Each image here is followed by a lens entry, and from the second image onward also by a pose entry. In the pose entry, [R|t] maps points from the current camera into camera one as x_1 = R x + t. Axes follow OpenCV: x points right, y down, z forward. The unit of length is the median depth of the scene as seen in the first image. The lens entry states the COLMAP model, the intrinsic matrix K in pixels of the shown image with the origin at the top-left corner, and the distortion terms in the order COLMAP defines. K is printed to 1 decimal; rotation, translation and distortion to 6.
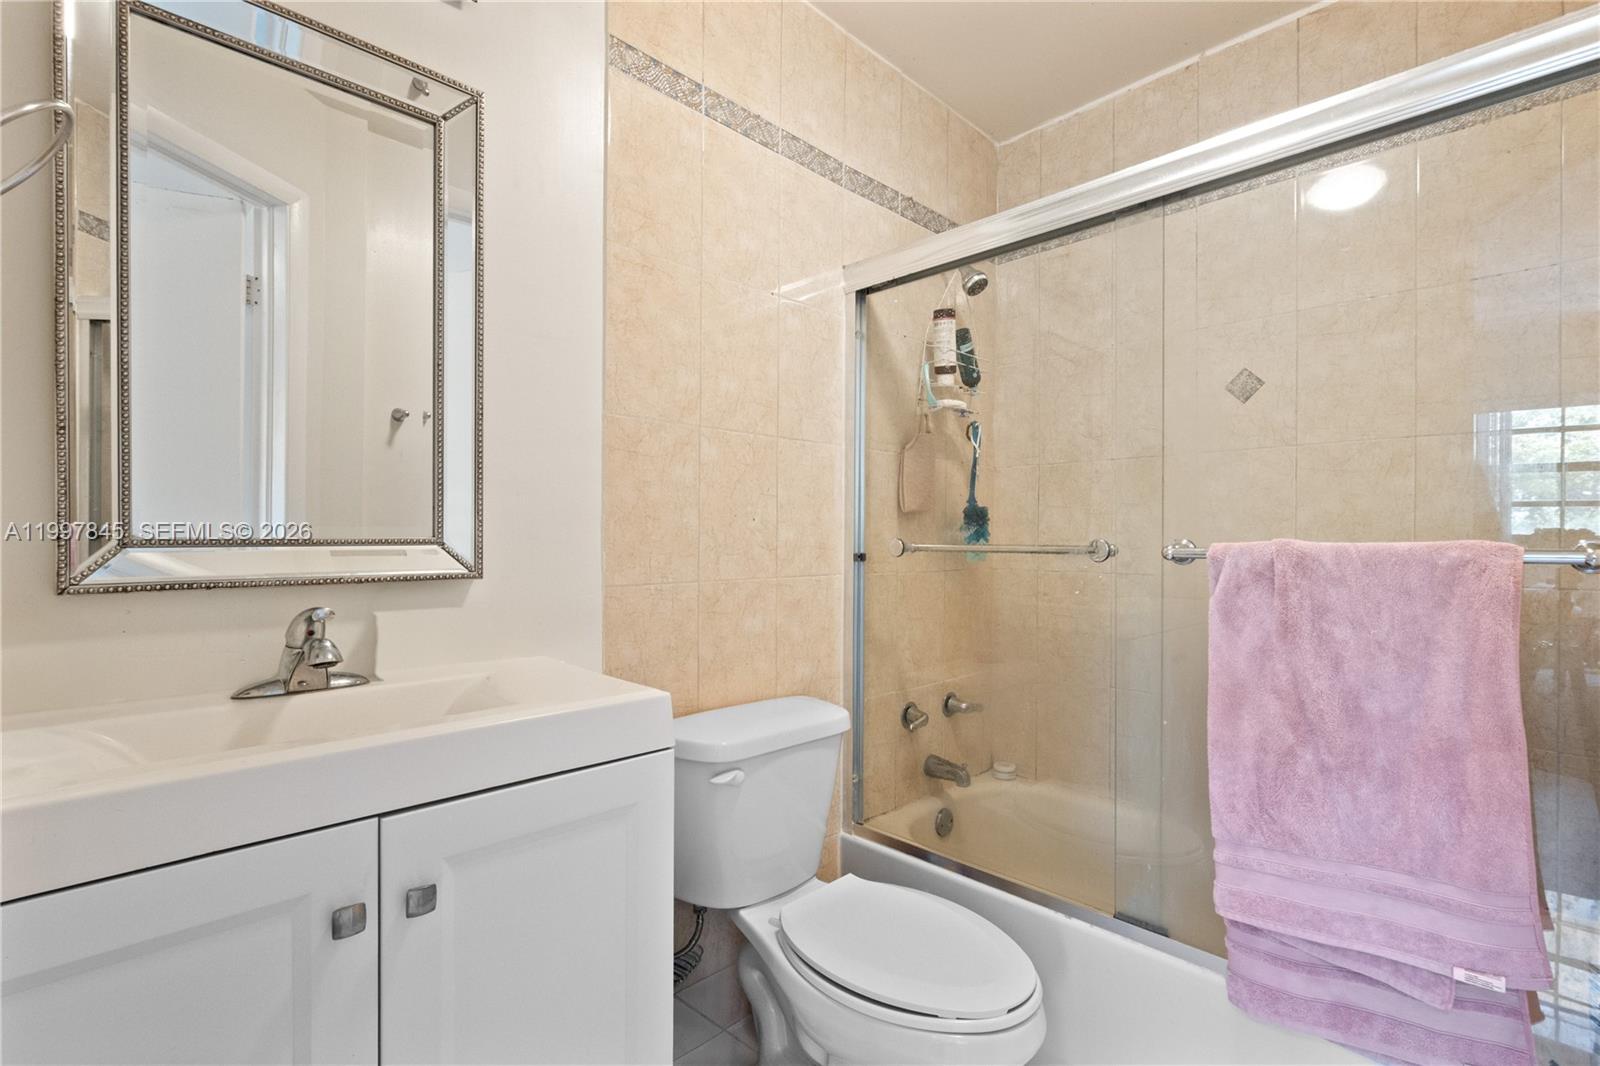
lens RADIAL K [[737.9, 0, 808.7], [0, 737.9, 546.9], [0, 0, 1]] dist [-0.006004, 0.001892]
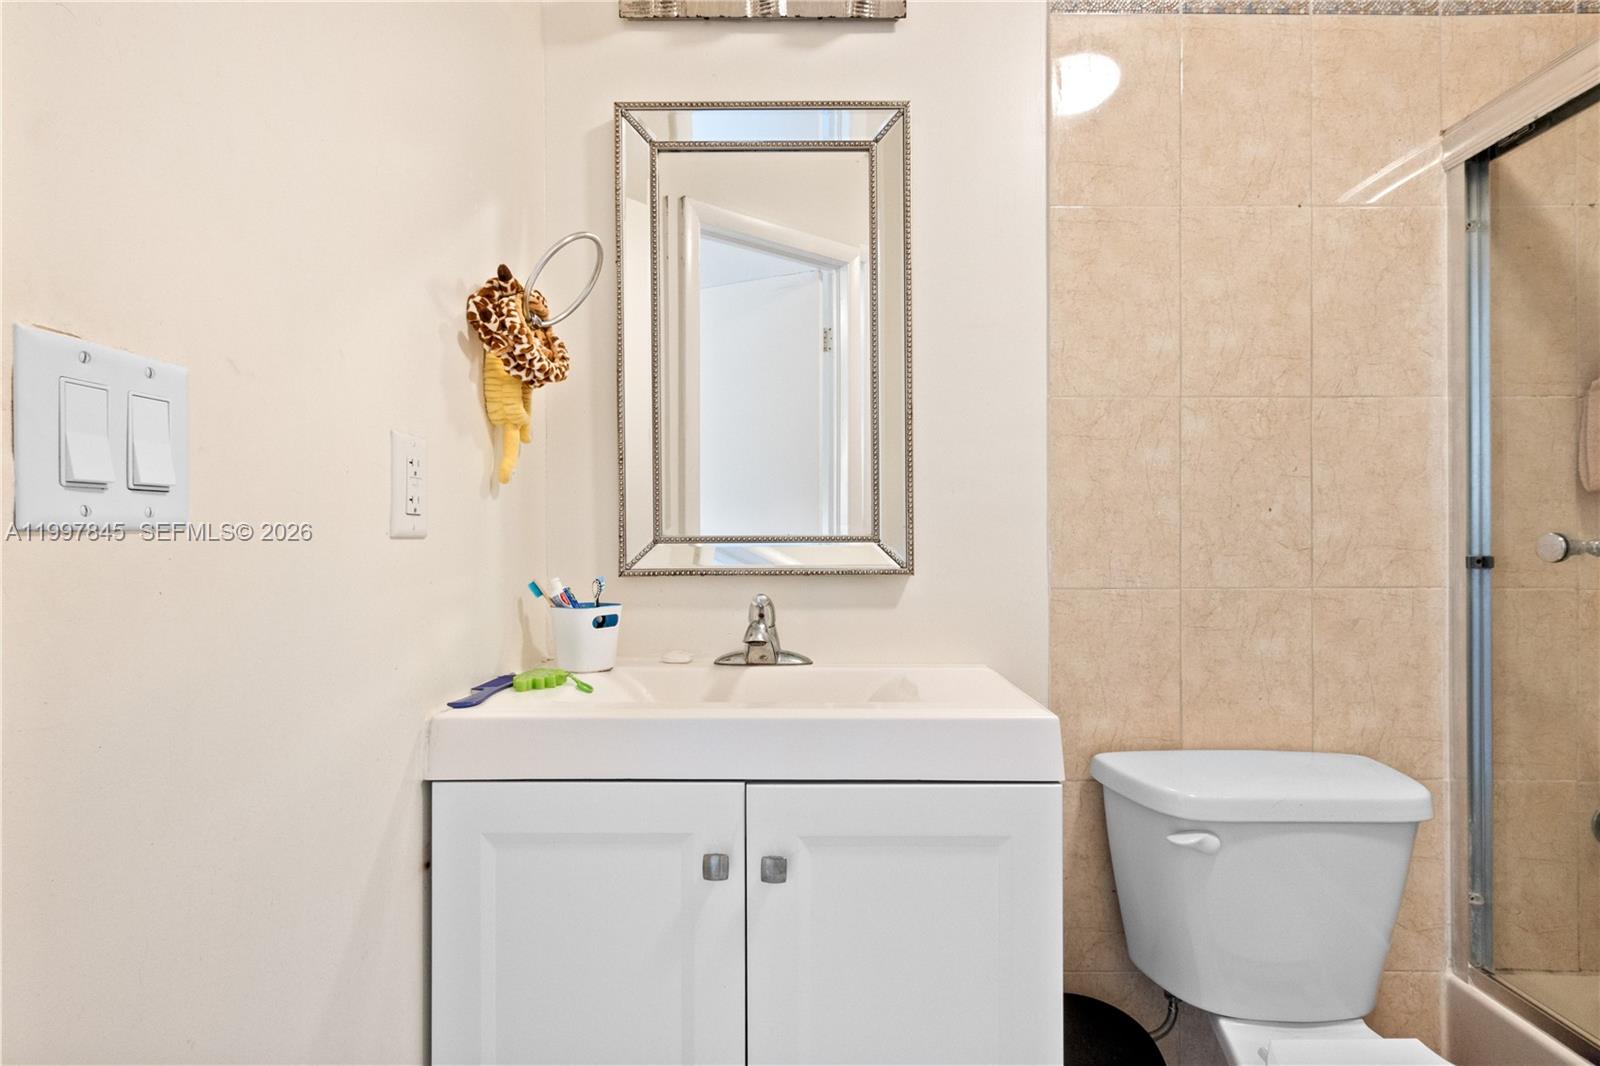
lens RADIAL K [[737.9, 0, 799.6], [0, 737.9, 539.5], [0, 0, 1]] dist [-0.006004, 0.001892]
pose [[0.699852, -0.004179, -0.714276, 0.139527], [-0.004766, 0.999933, -0.010521, 0.004255], [0.714272, 0.010767, 0.699785, 0.135804]]
